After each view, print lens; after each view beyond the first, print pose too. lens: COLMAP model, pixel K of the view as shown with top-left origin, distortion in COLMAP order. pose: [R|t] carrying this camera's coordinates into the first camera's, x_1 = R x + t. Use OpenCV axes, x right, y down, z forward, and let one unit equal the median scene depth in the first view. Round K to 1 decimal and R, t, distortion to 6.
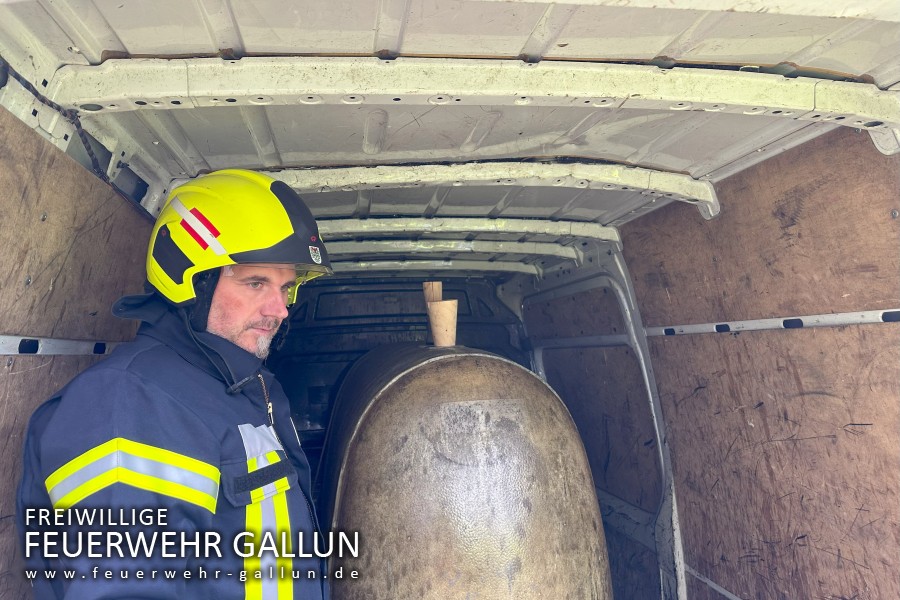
lens RADIAL K [[626.2, 0, 446.1], [0, 626.2, 297.7], [0, 0, 1]] dist [0.069771, -0.080804]
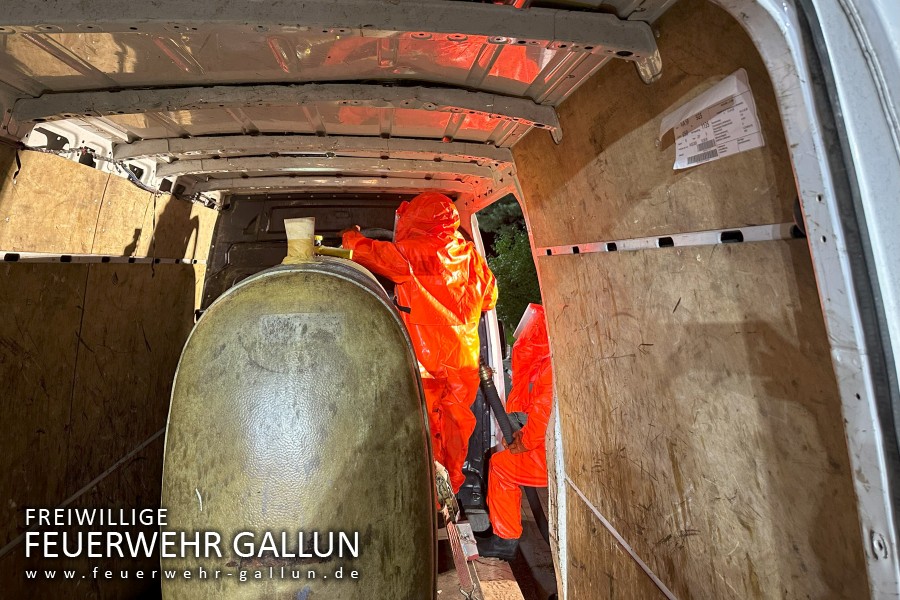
lens RADIAL K [[626.2, 0, 430.2], [0, 626.2, 267.1], [0, 0, 1]] dist [0.069771, -0.080804]
pose [[0.998246, 0.022845, -0.054618, 0.334283], [-0.017990, 0.995977, 0.087781, -0.012632], [0.056404, -0.086644, 0.994641, -0.044676]]
